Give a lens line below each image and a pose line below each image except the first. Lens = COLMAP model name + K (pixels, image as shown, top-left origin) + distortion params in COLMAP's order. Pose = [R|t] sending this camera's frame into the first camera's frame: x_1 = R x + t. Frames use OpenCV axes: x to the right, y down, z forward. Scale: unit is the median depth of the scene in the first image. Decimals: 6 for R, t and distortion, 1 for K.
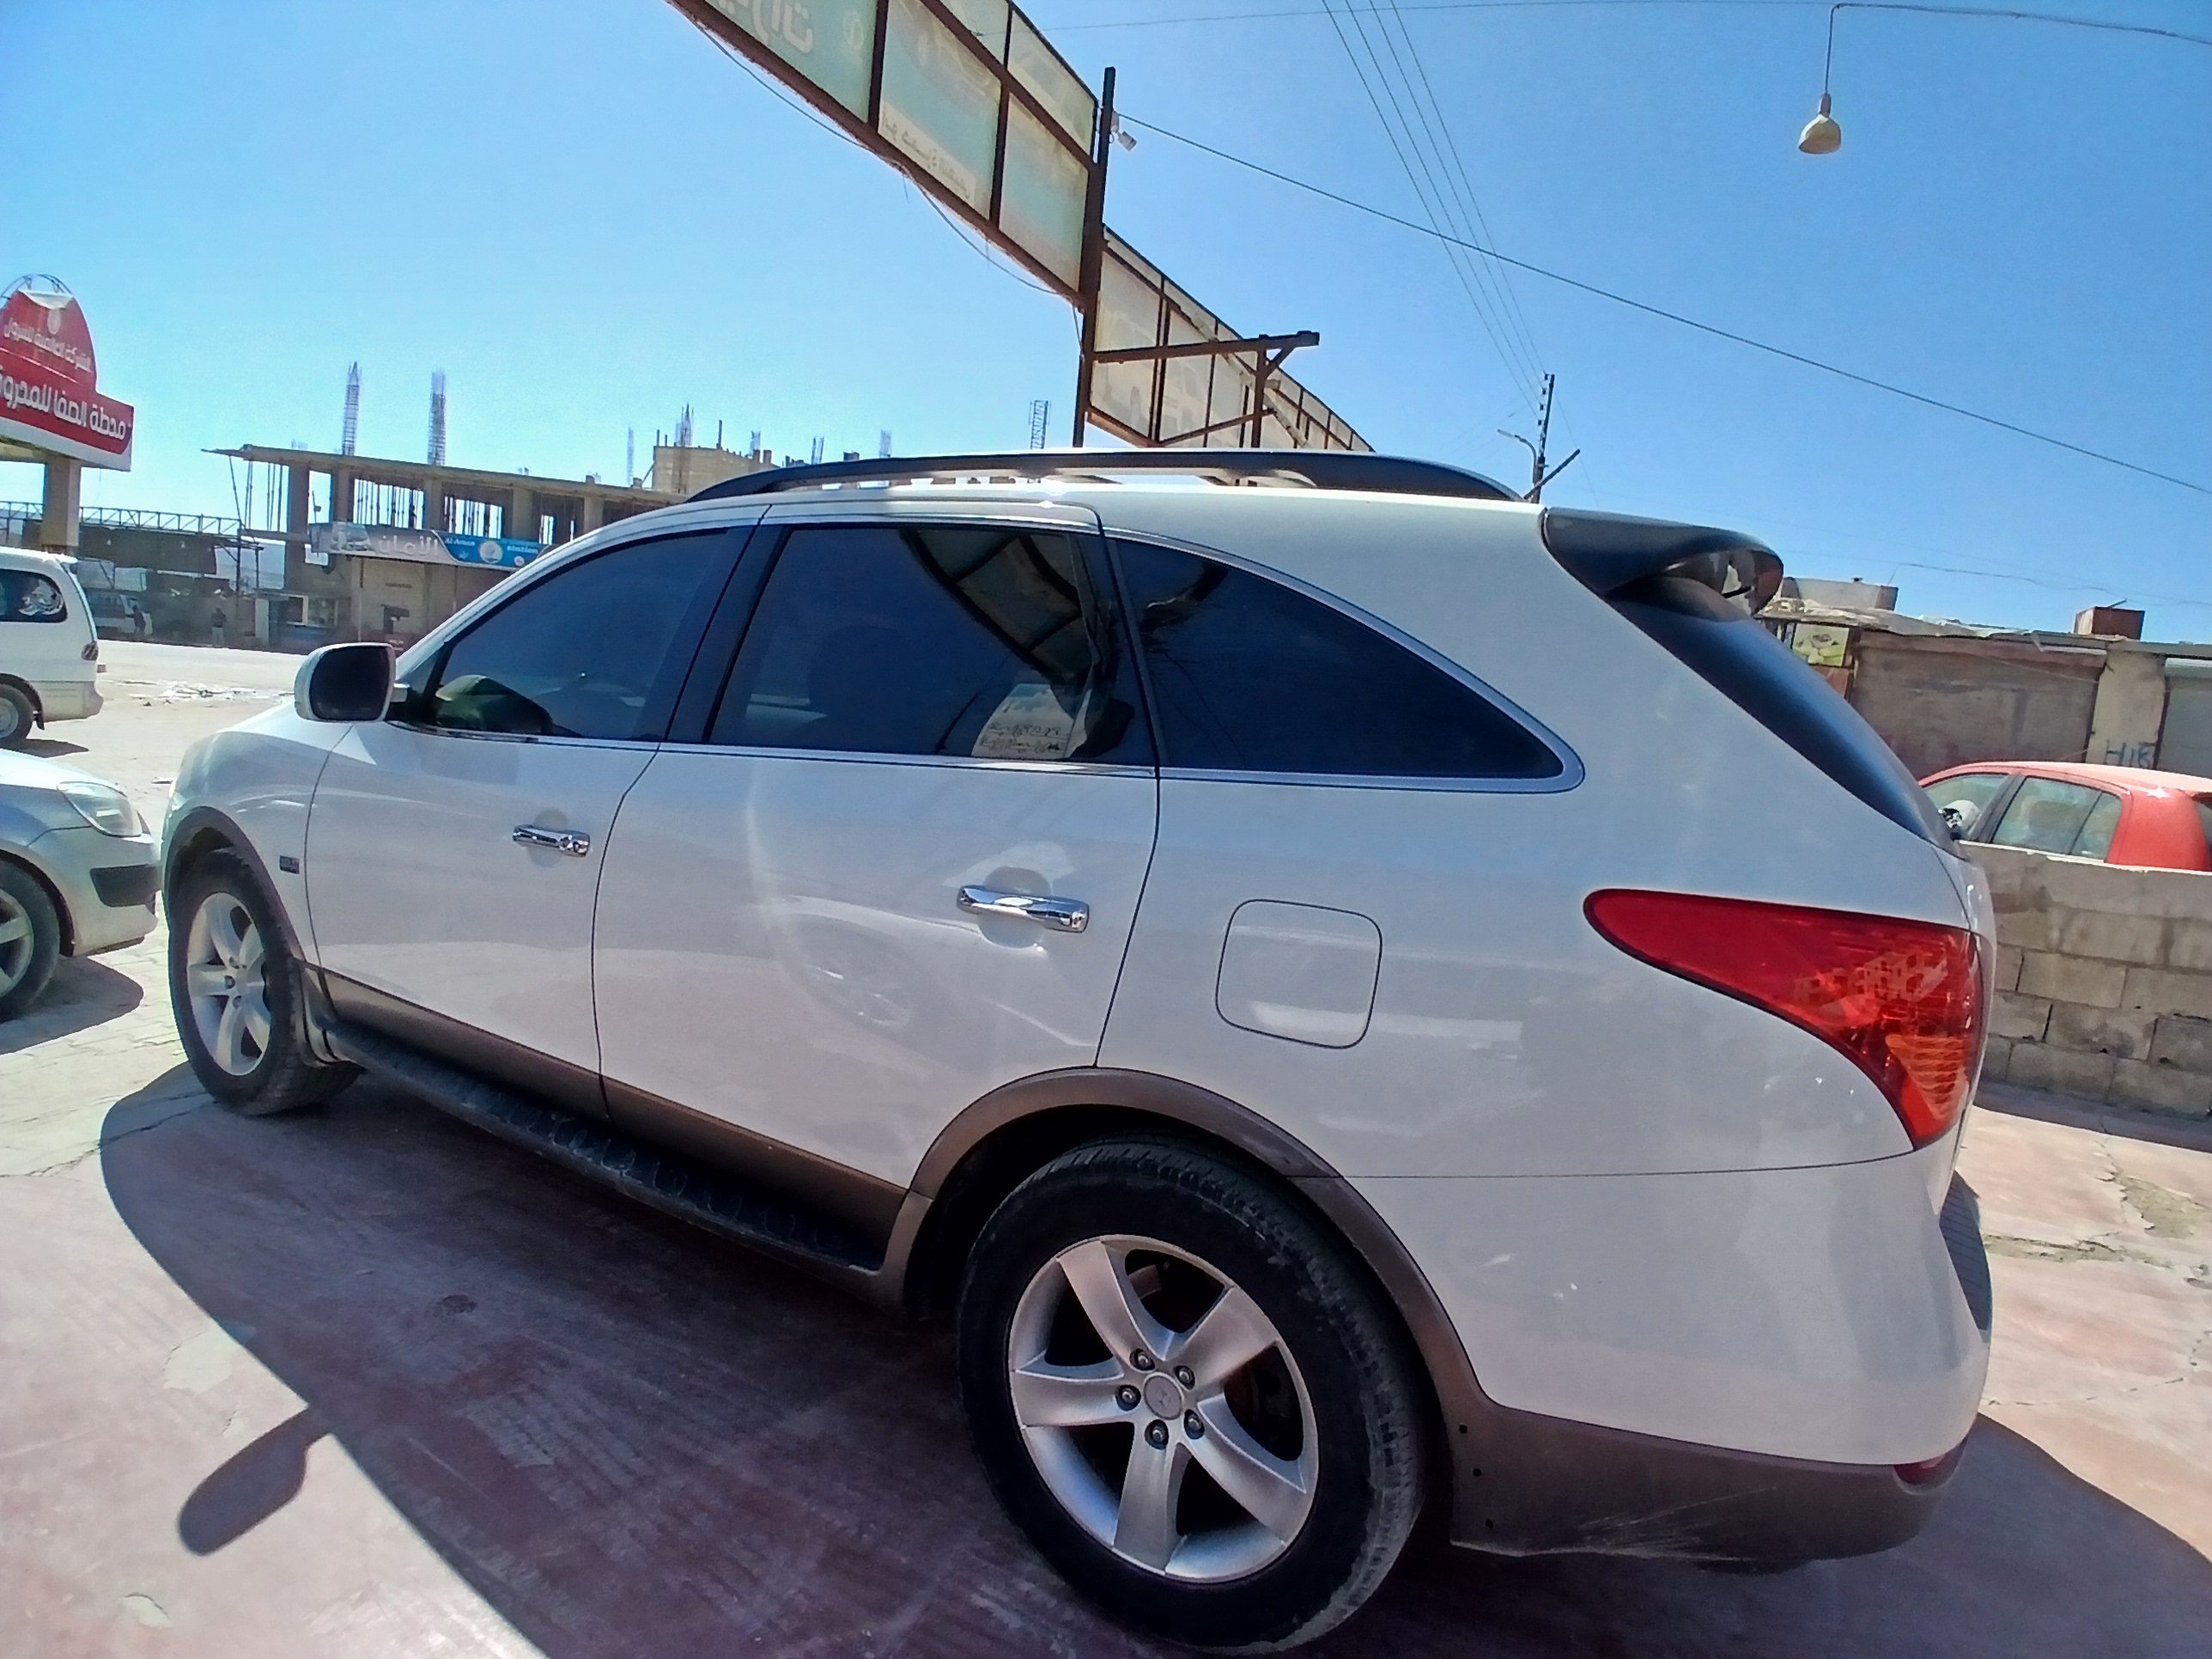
lens RADIAL K [[1100.7, 0, 1106.0], [0, 1100.7, 829.5], [0, 0, 1]] dist [-0.011700, -0.034870]
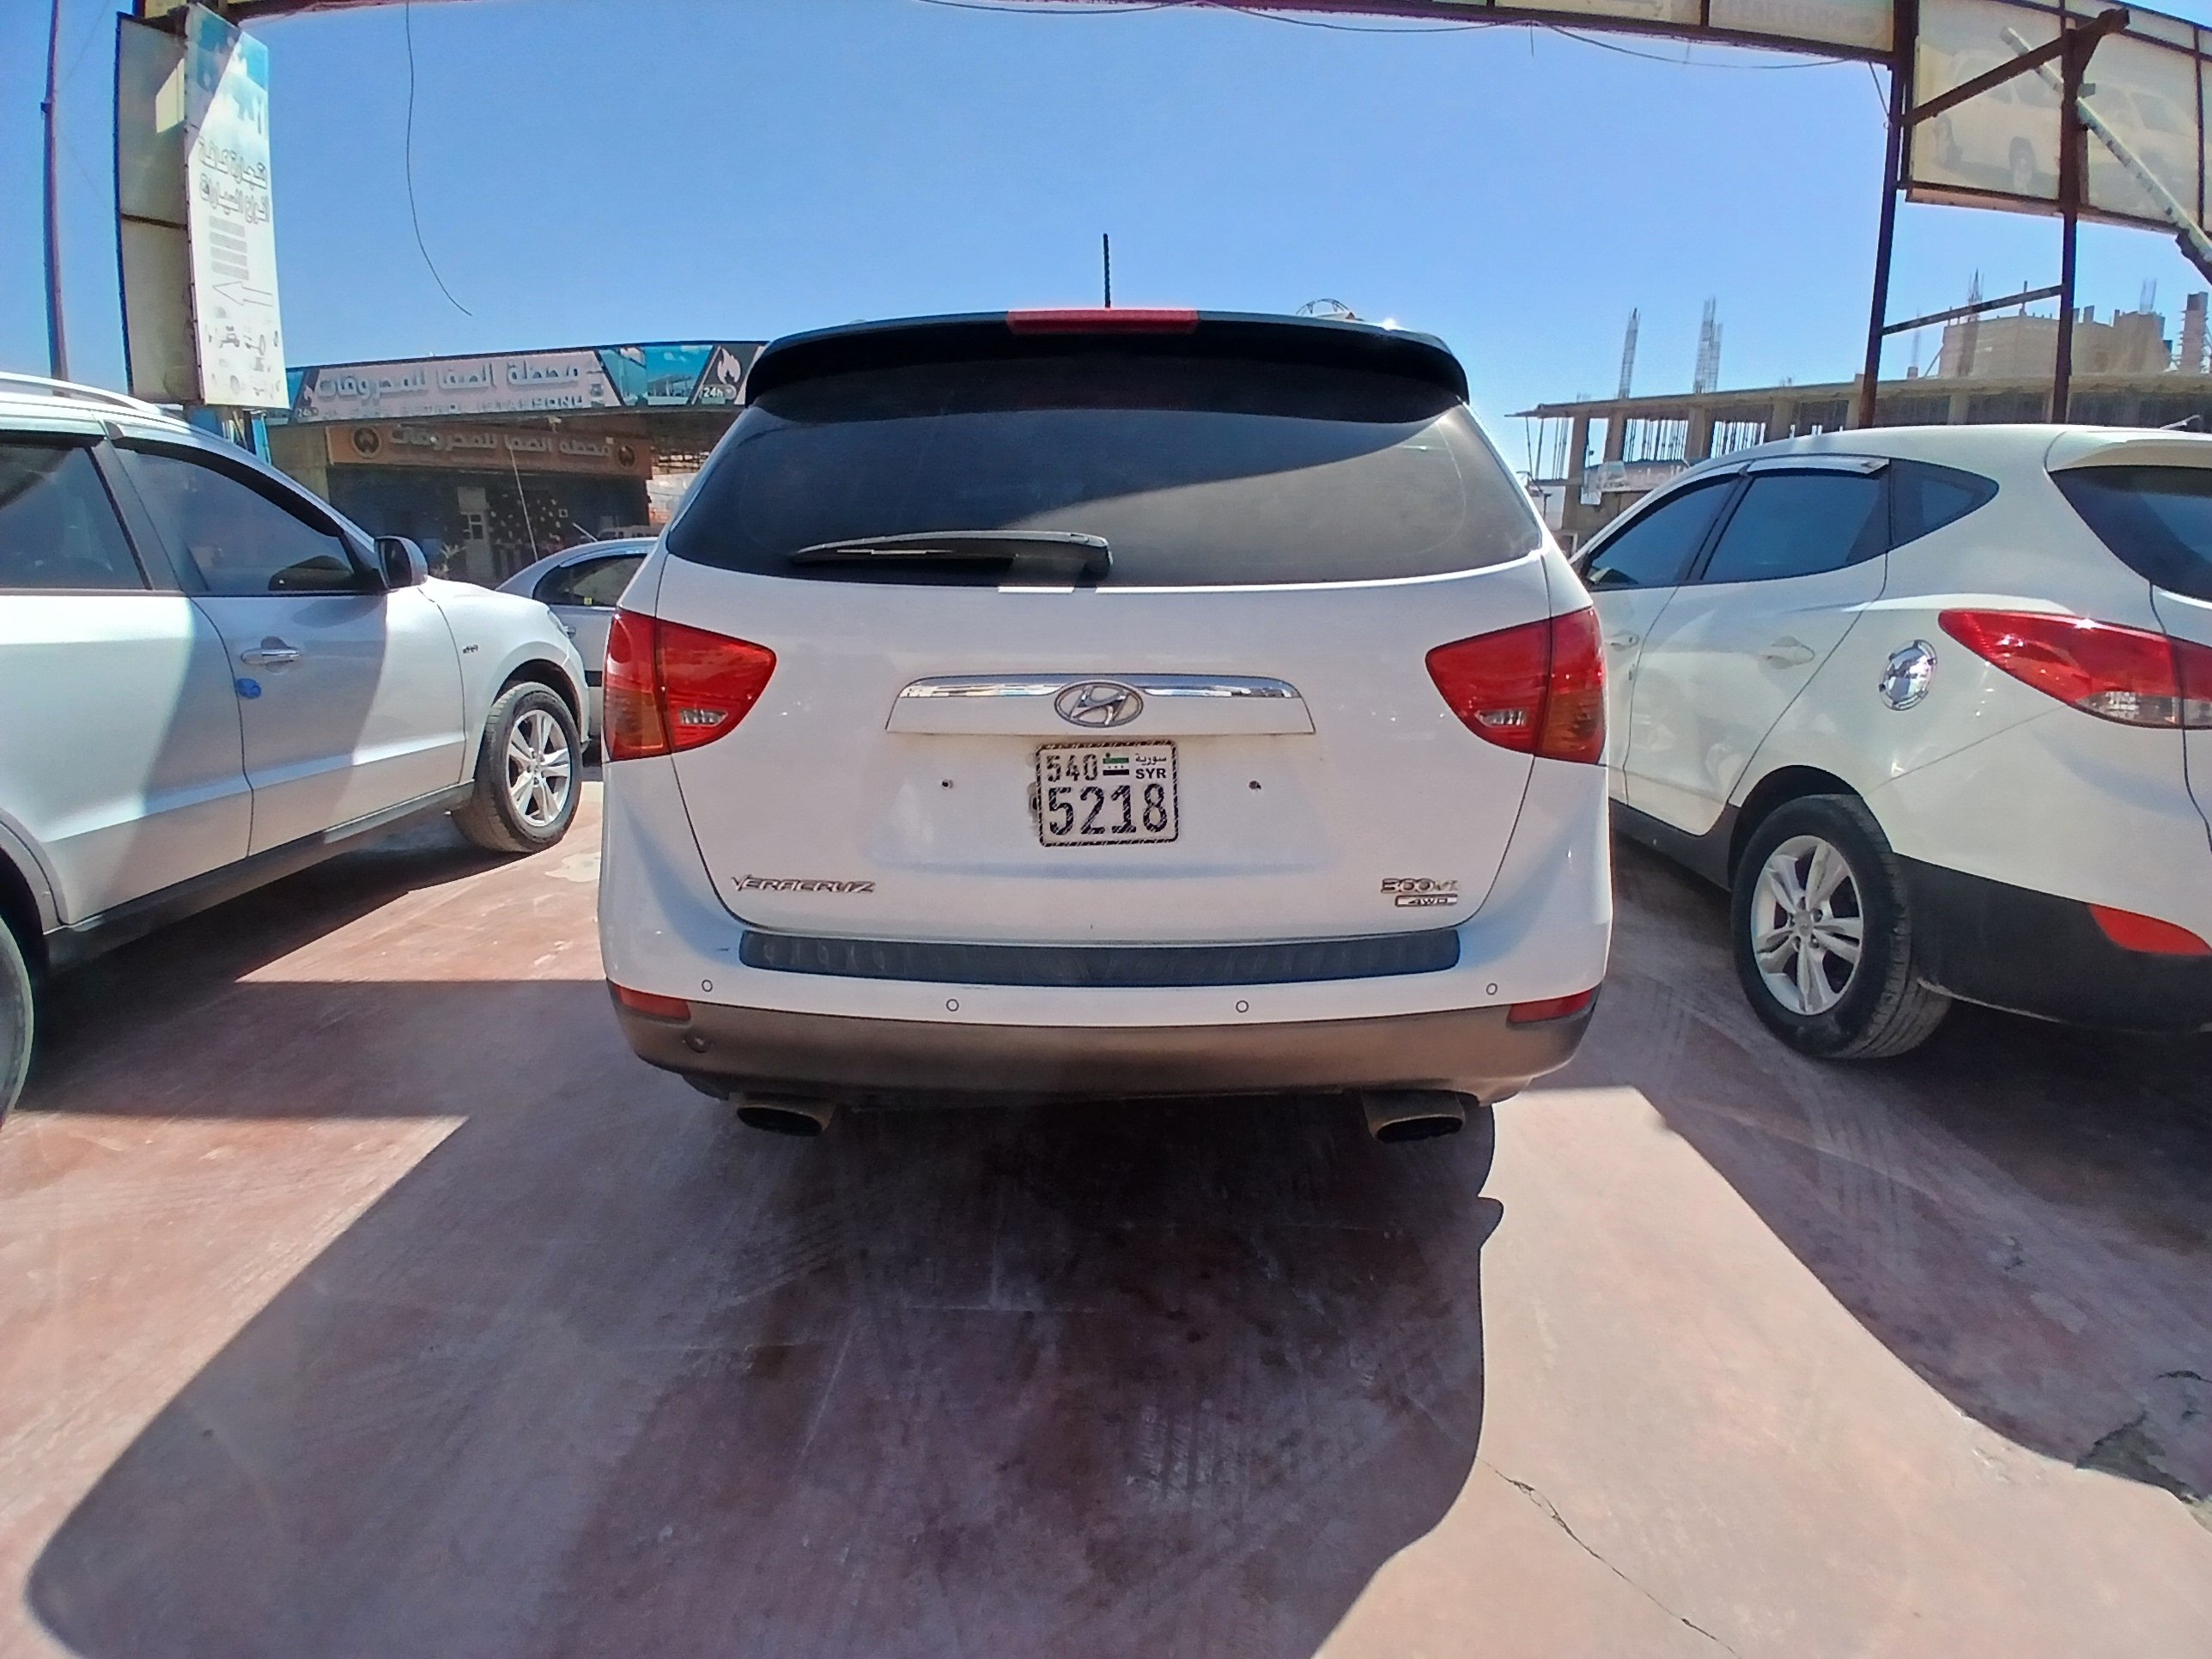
lens RADIAL K [[1092.5, 0, 1118.0], [0, 1092.5, 838.0], [0, 0, 1]] dist [-0.000658, -0.042286]
pose [[0.486483, 0.137319, -0.862831, 0.436677], [-0.074422, 0.990495, 0.115676, 0.031415], [0.870514, 0.007939, 0.492079, 0.158976]]
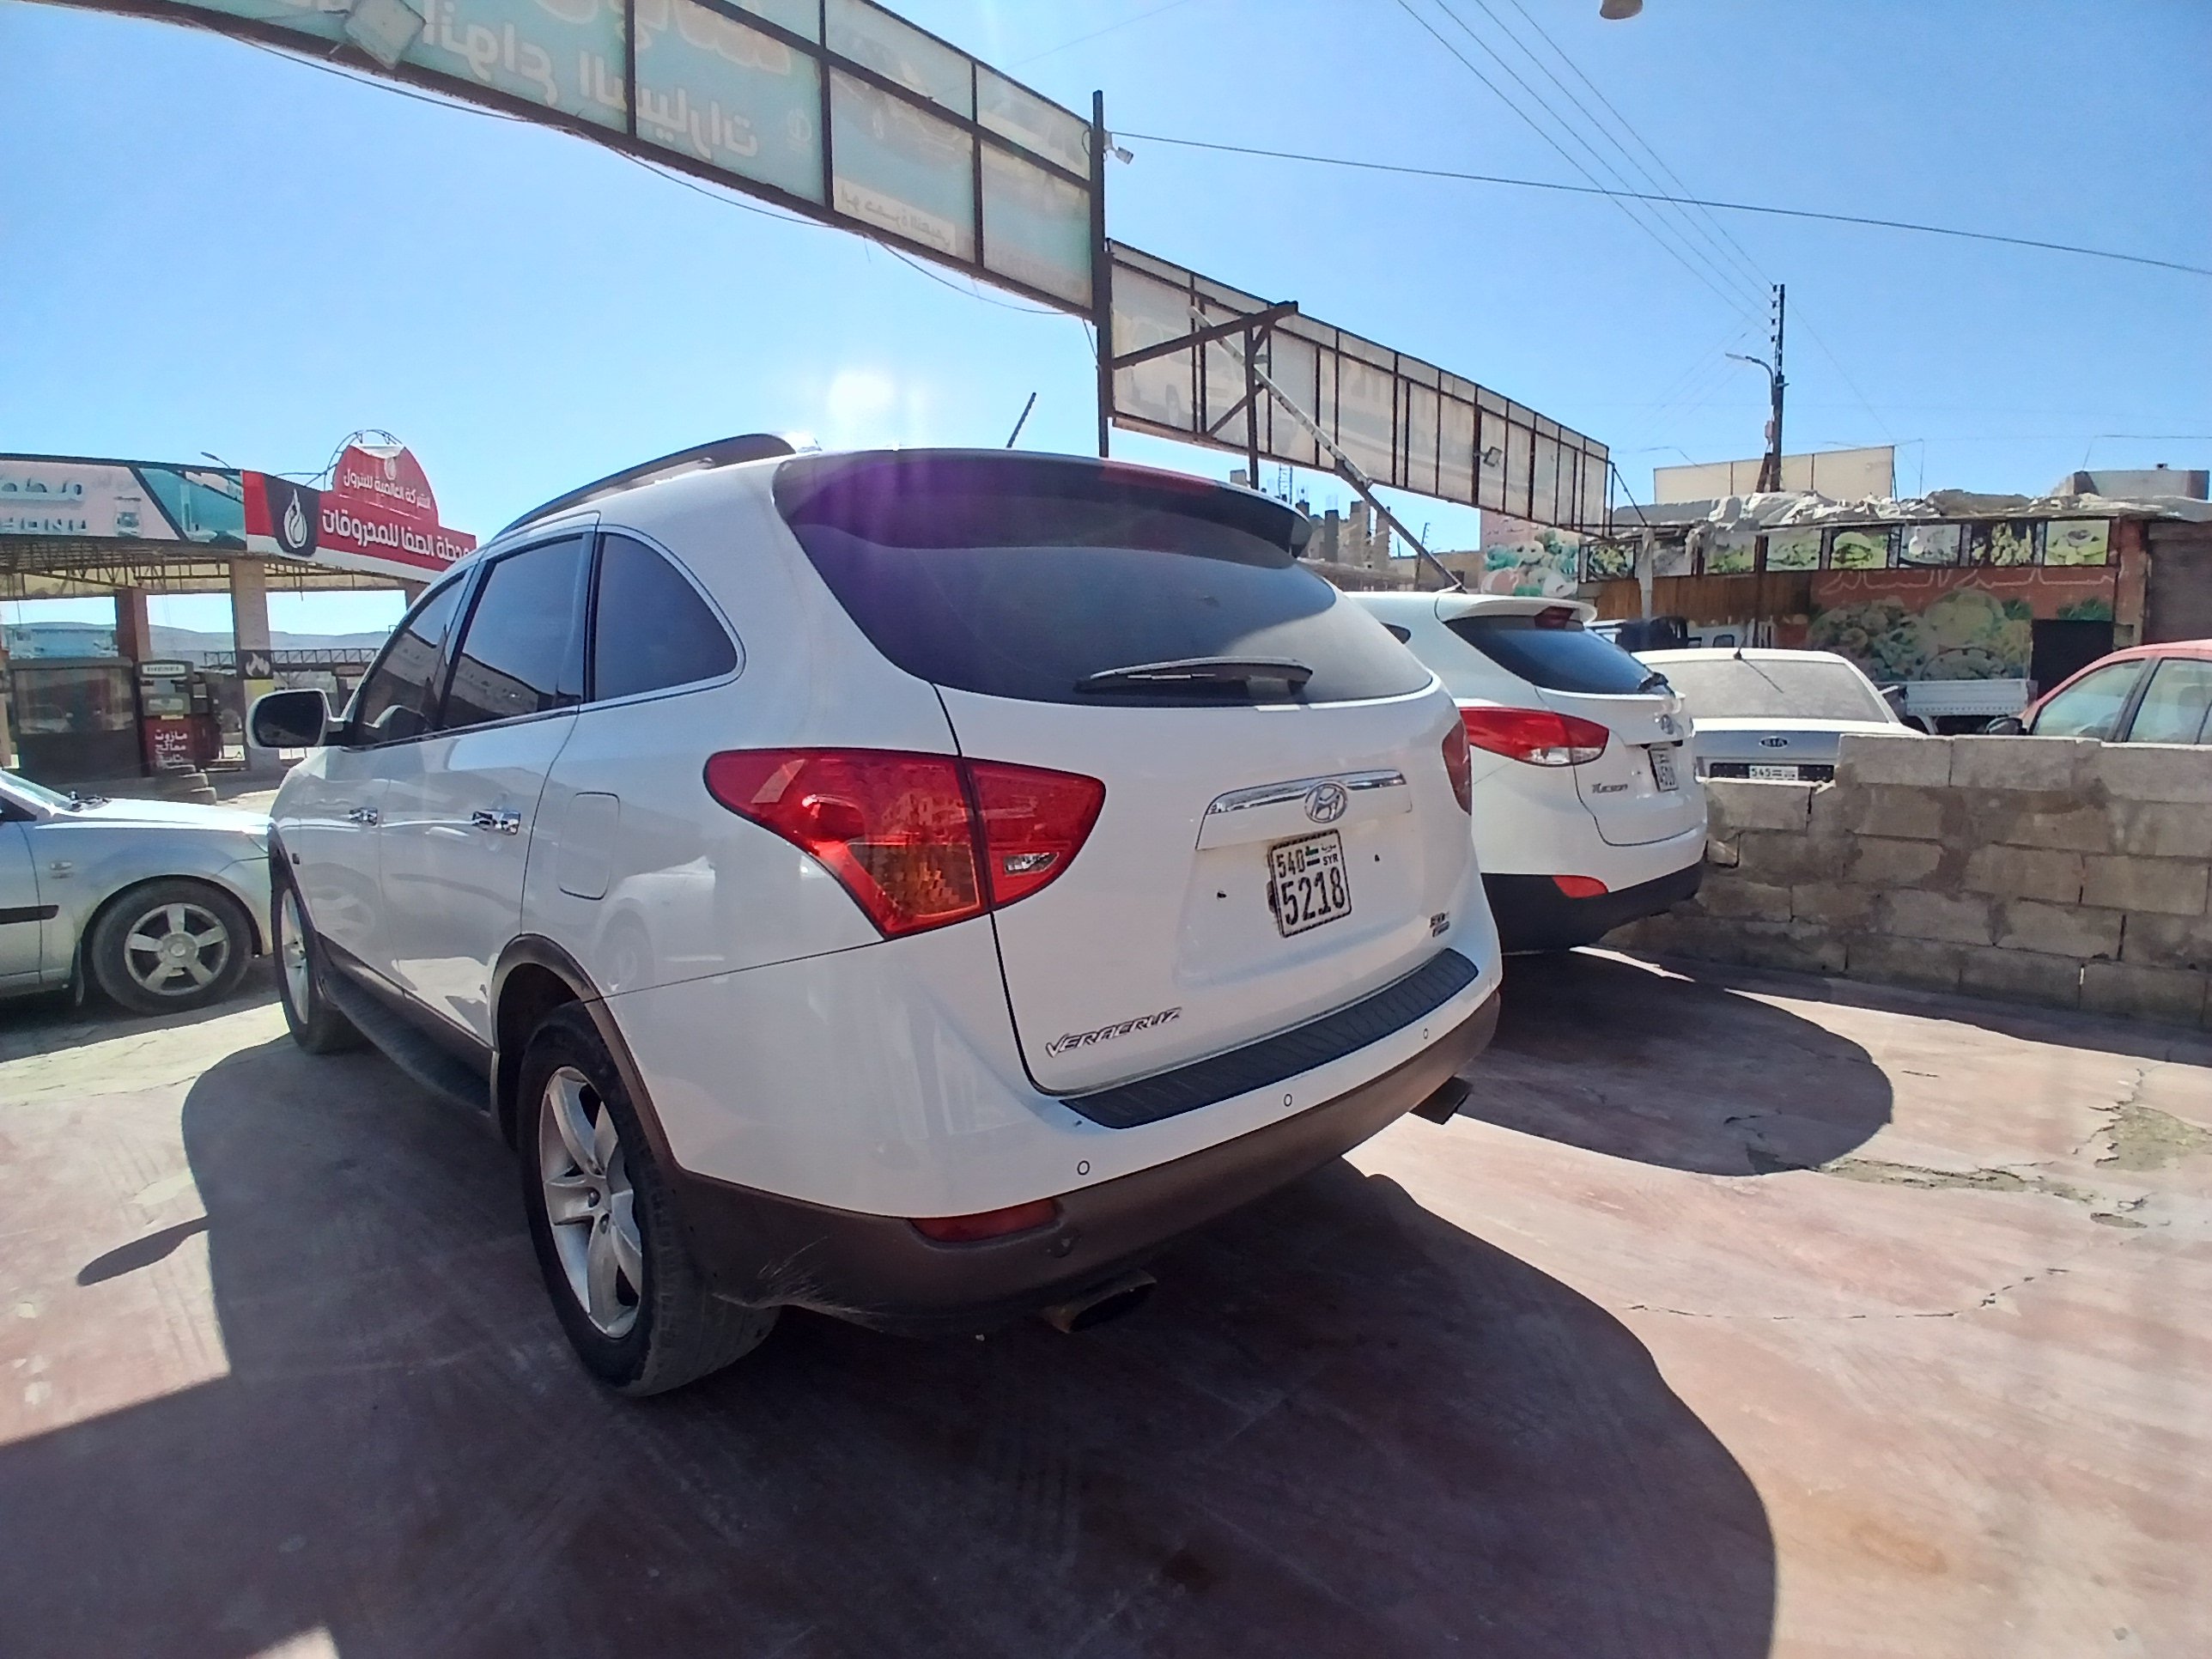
lens RADIAL K [[1100.7, 0, 1106.0], [0, 1100.7, 829.5], [0, 0, 1]] dist [-0.011700, -0.034870]
pose [[0.961933, -0.075185, -0.262739, 0.235326], [0.071707, 0.997165, -0.022816, 0.039914], [0.263710, 0.003107, 0.964597, -0.017671]]
